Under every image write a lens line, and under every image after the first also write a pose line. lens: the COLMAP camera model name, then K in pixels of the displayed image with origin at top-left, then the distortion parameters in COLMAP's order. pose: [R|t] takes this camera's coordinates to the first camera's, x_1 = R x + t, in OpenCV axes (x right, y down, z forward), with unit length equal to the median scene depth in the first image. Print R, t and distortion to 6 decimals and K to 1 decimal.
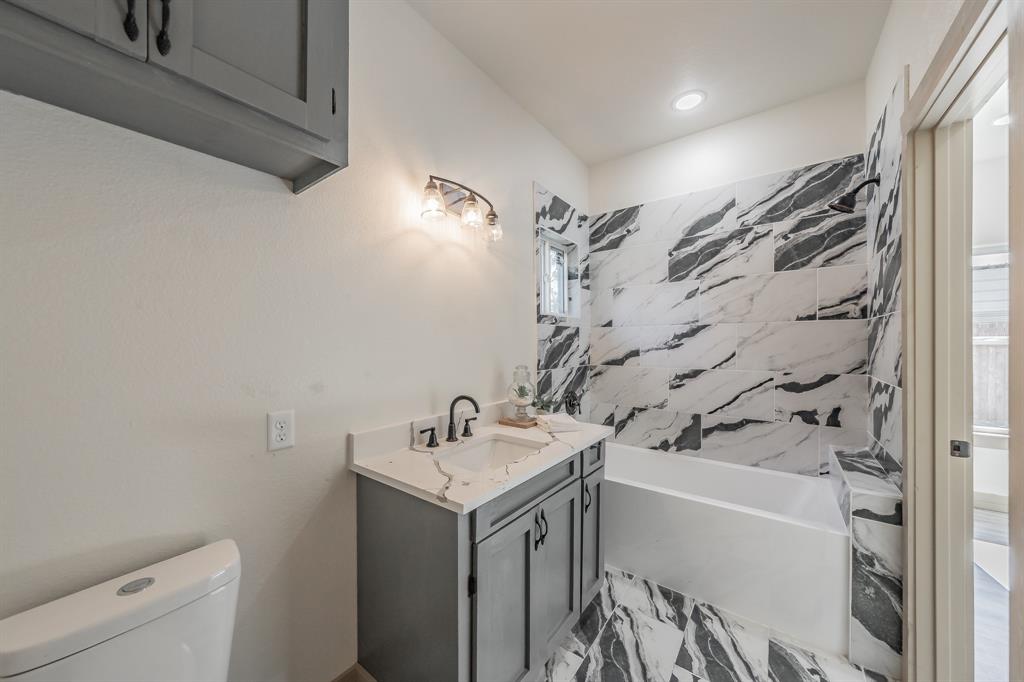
lens RADIAL K [[369.1, 0, 509.1], [0, 369.1, 340.9], [0, 0, 1]] dist [-0.000707, 0.000064]
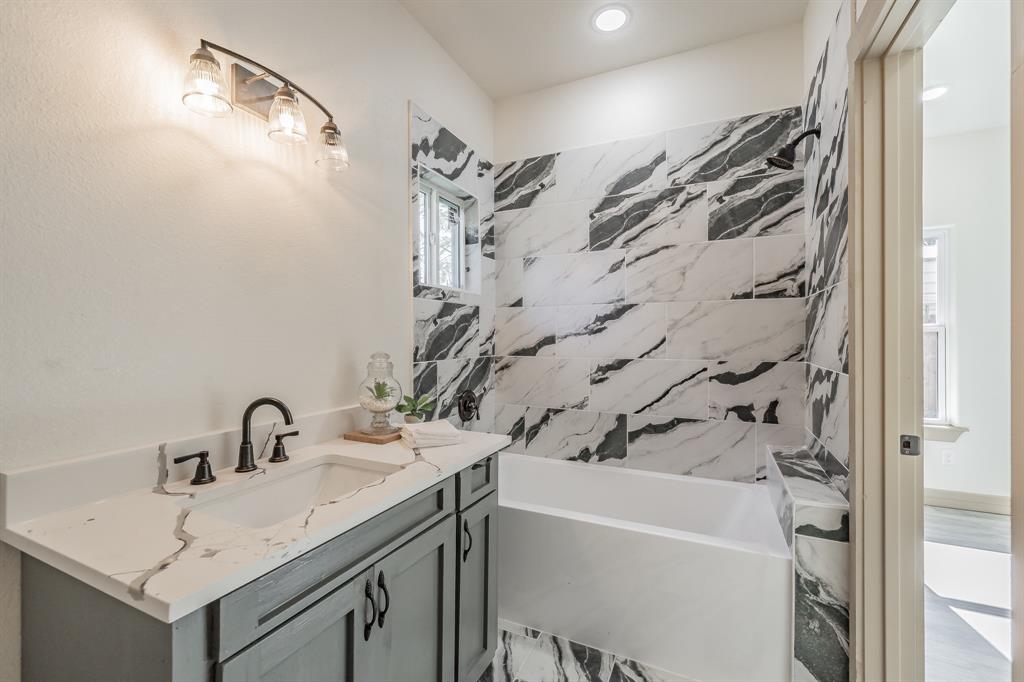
lens RADIAL K [[410.1, 0, 515.1], [0, 410.1, 340.7], [0, 0, 1]] dist [0.001899, -0.000325]
pose [[0.983586, -0.002933, 0.180418, 0.127876], [0.002152, 0.999987, 0.004527, 0.035807], [-0.180429, -0.004064, 0.983580, 0.174823]]
